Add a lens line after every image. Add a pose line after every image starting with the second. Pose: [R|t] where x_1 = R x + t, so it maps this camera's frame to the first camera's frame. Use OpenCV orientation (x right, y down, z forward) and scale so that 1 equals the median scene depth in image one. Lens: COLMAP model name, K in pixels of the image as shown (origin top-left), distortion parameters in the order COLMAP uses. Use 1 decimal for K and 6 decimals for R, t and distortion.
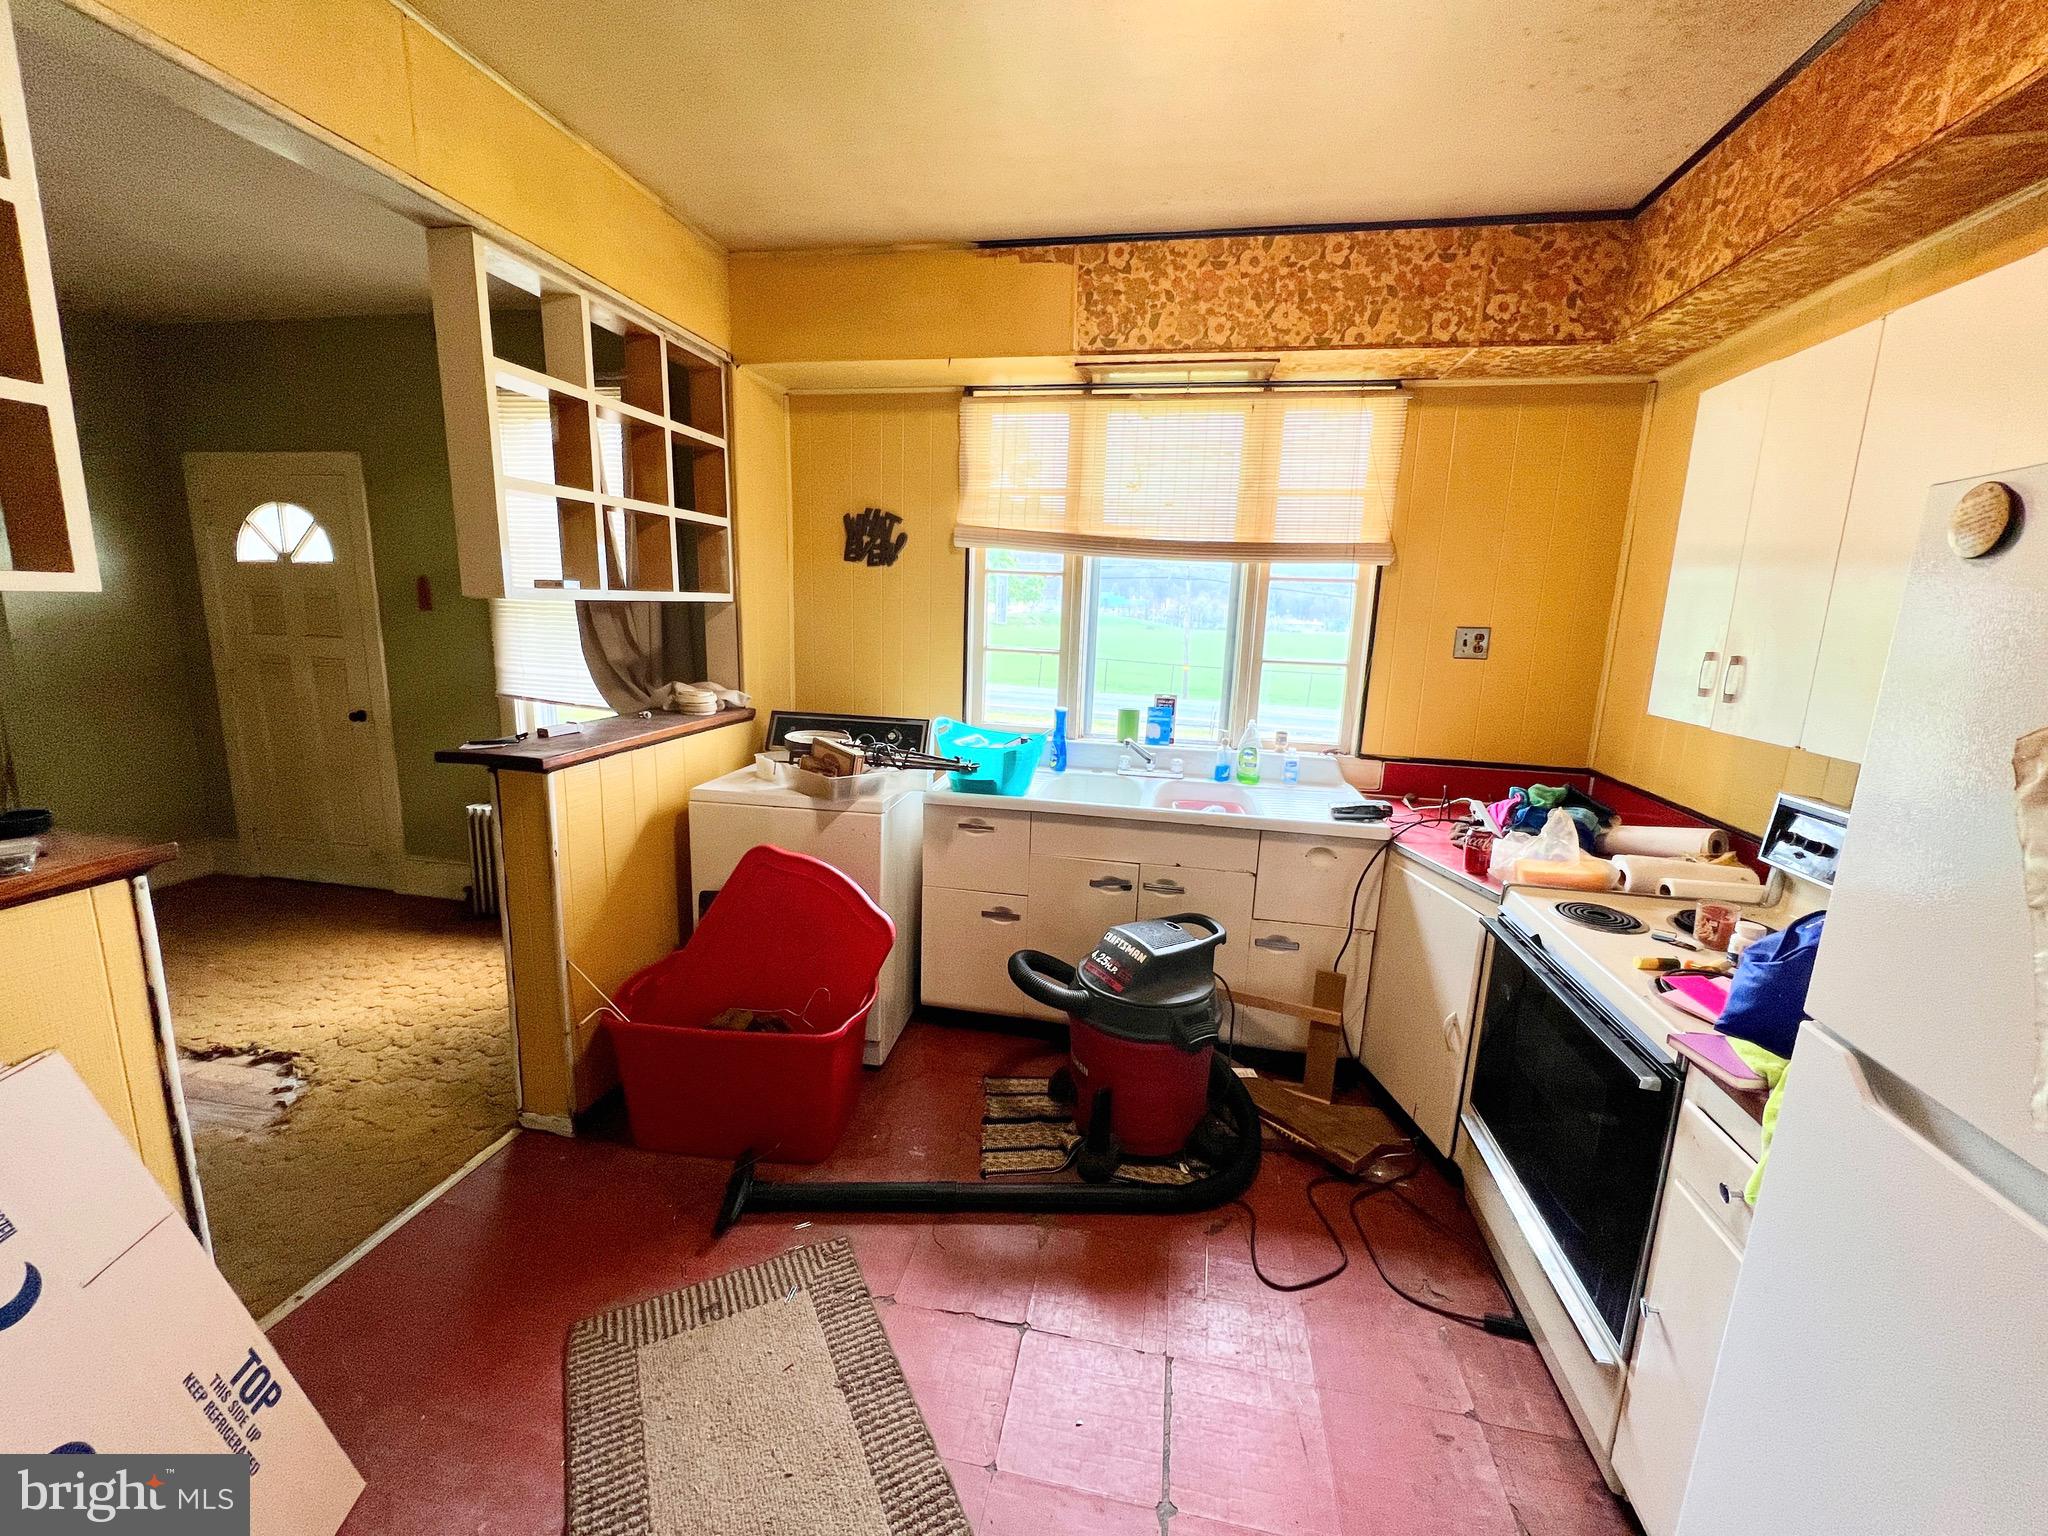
lens RADIAL K [[826.4, 0, 1016.1], [0, 826.4, 766.7], [0, 0, 1]] dist [-0.003642, -0.000436]
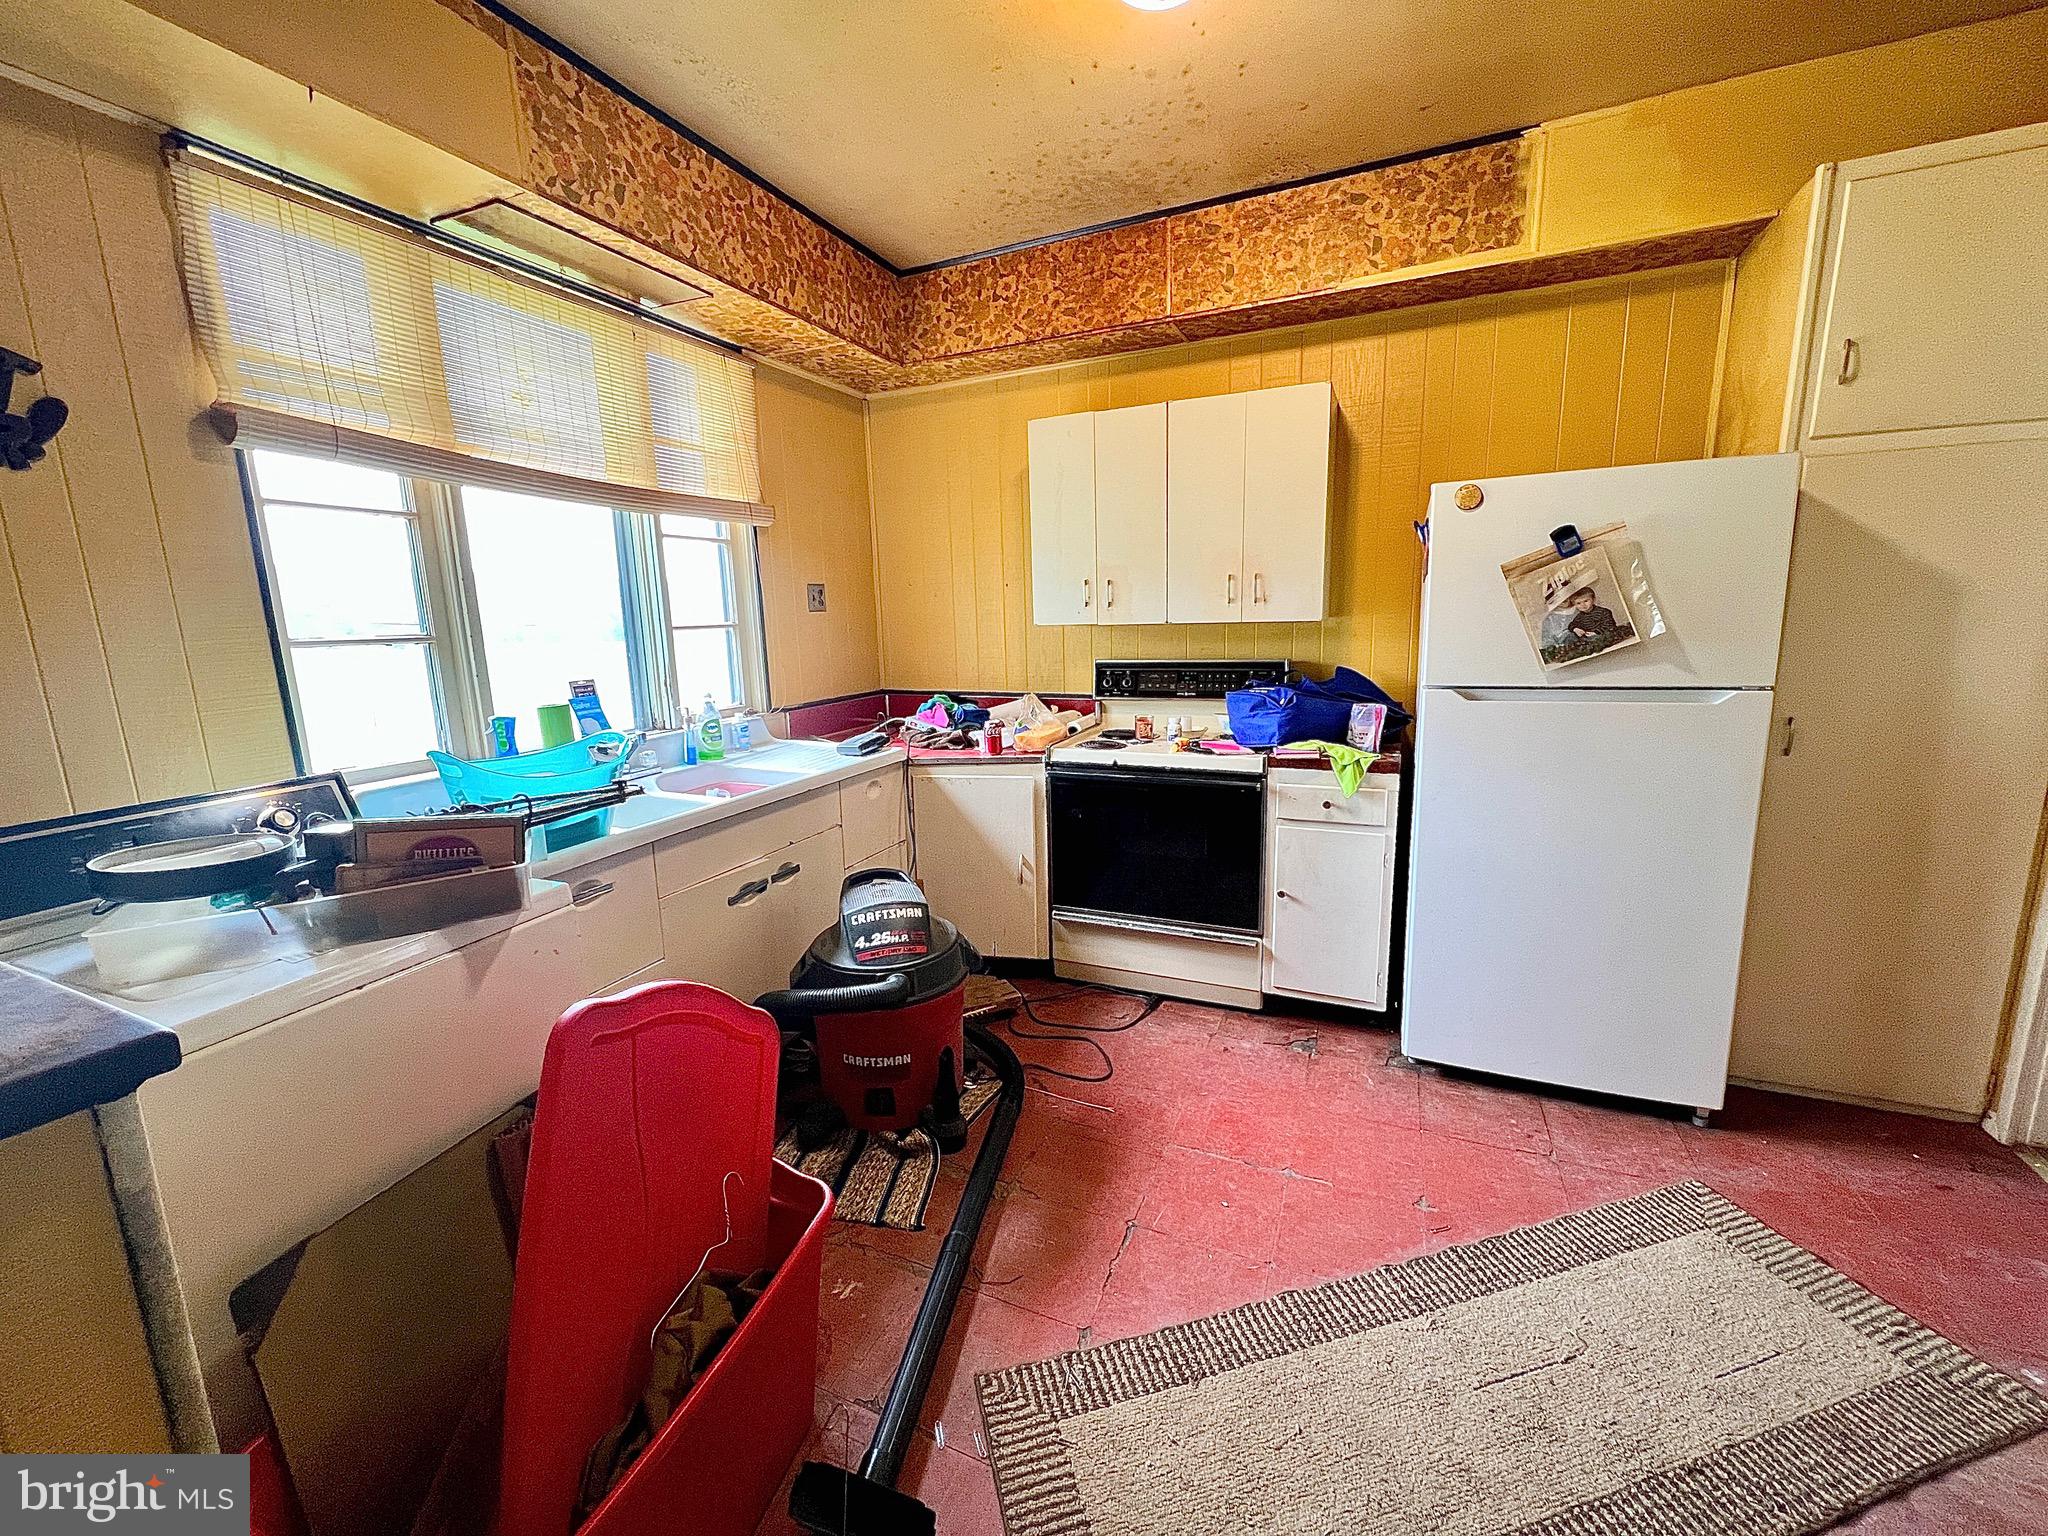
lens RADIAL K [[826.4, 0, 1020.1], [0, 826.4, 767.2], [0, 0, 1]] dist [-0.003642, -0.000436]
pose [[0.213292, -0.219751, 0.951954, -0.641881], [0.222945, 0.959615, 0.171567, -0.065672], [-0.951211, 0.175639, 0.253671, 0.551164]]
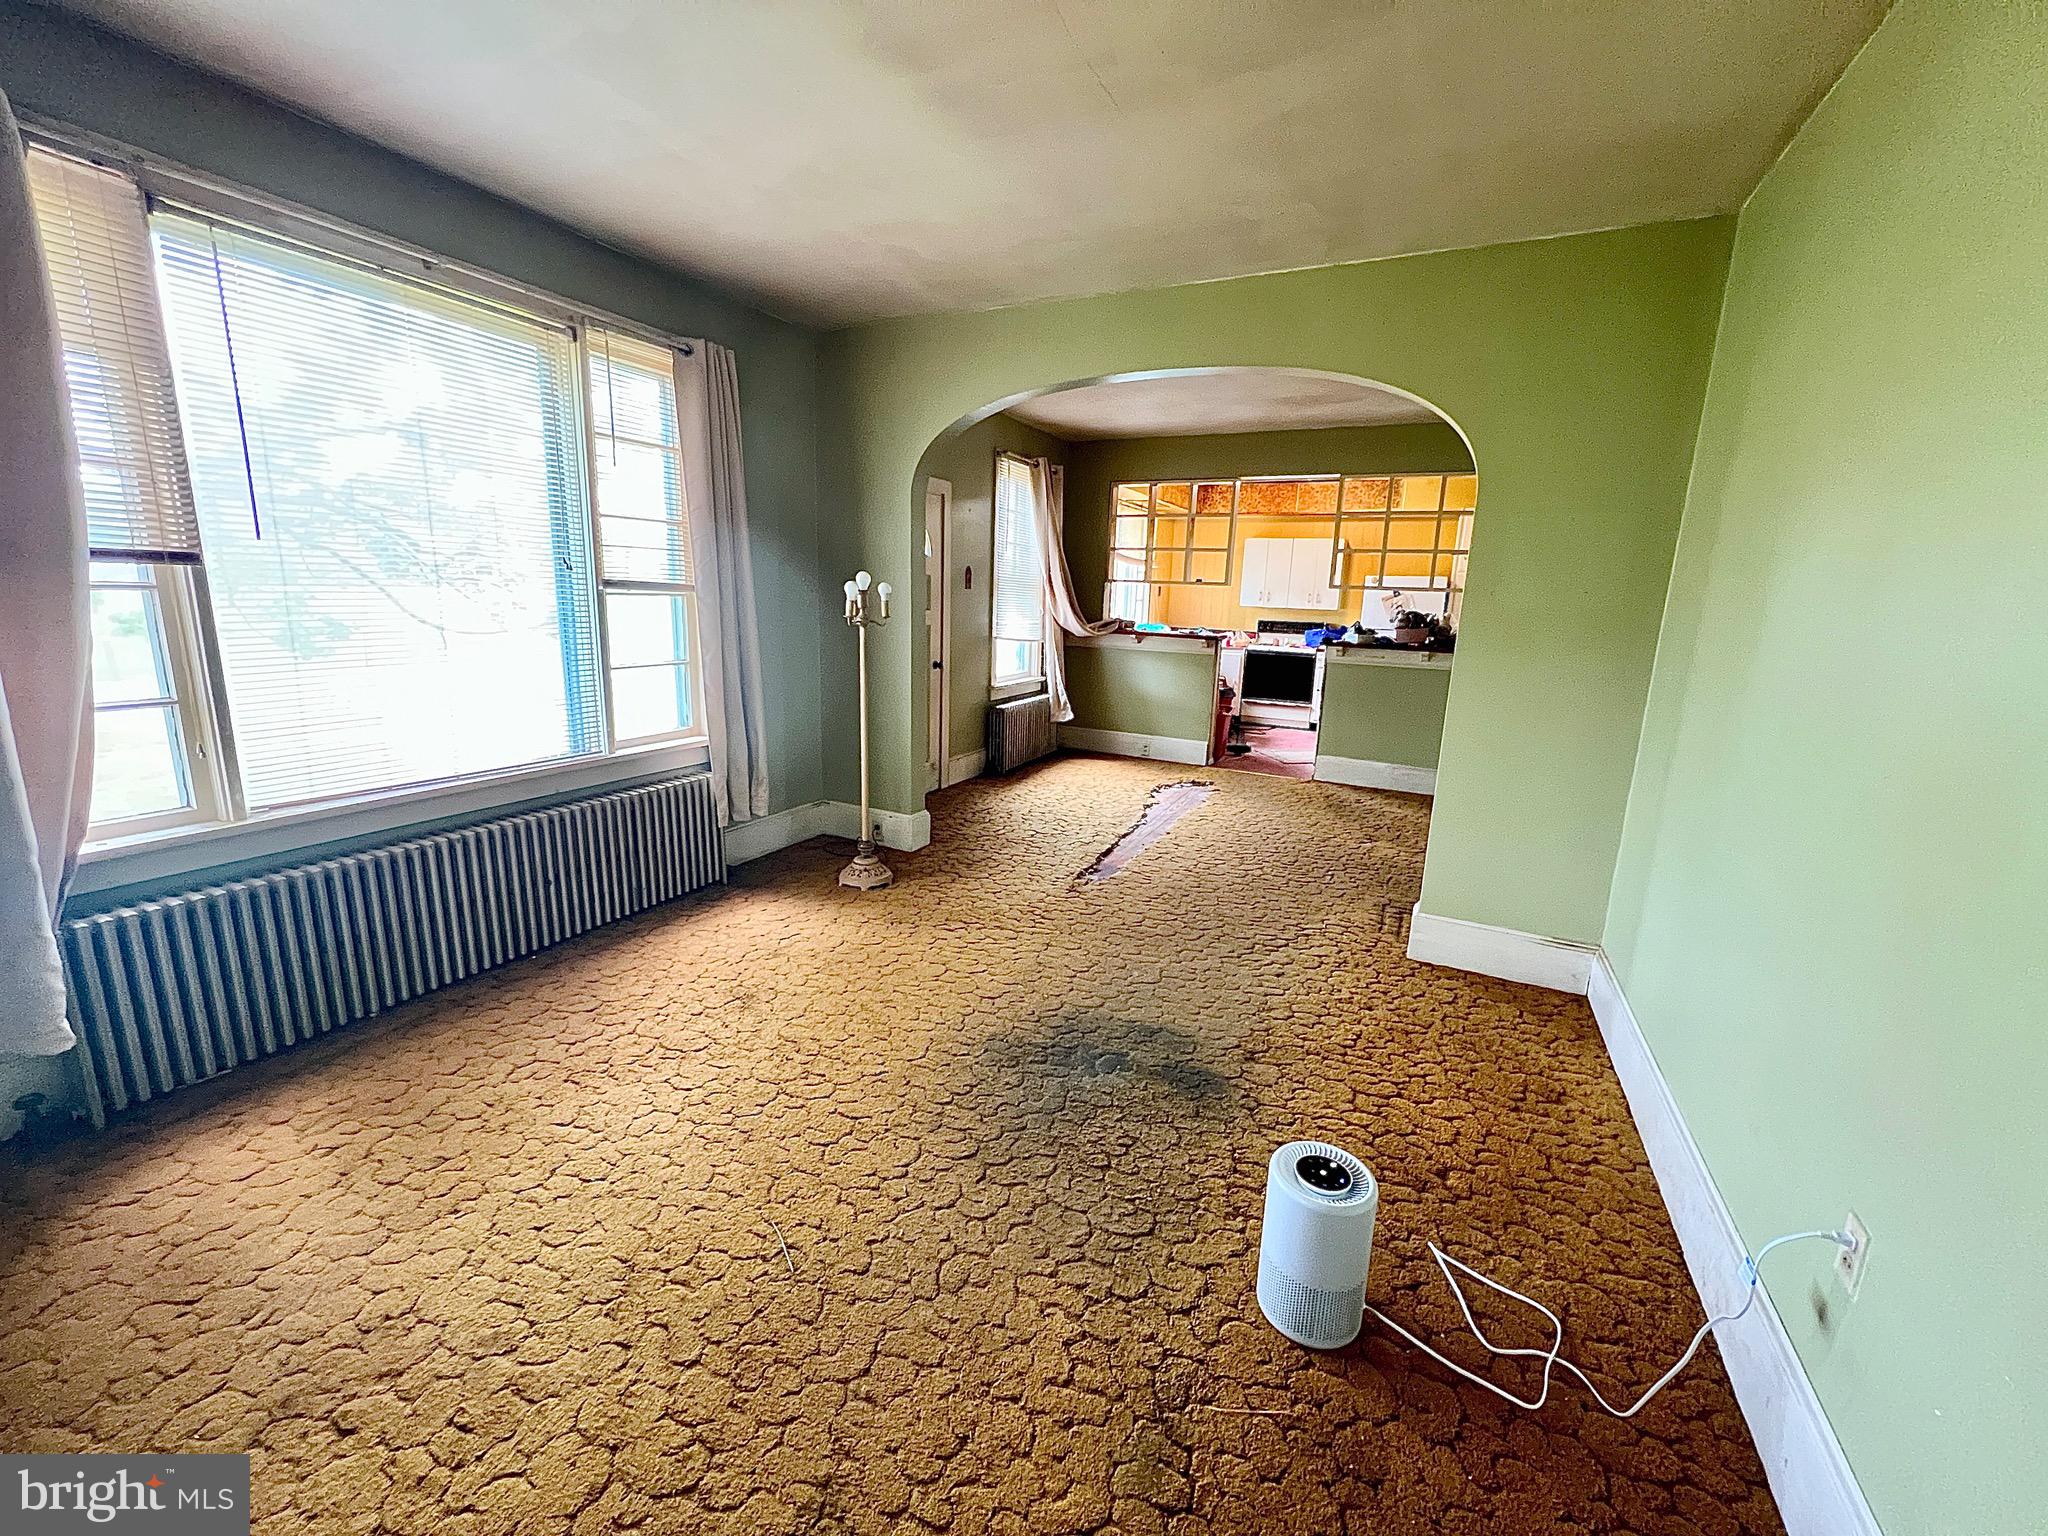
lens RADIAL K [[826.4, 0, 1015.9], [0, 826.4, 761.6], [0, 0, 1]] dist [-0.003642, -0.000436]
pose [[0.286772, -0.225707, 0.931031, -3.379768], [0.165041, 0.968959, 0.184067, -0.228922], [-0.943675, 0.100873, 0.315121, 0.665188]]
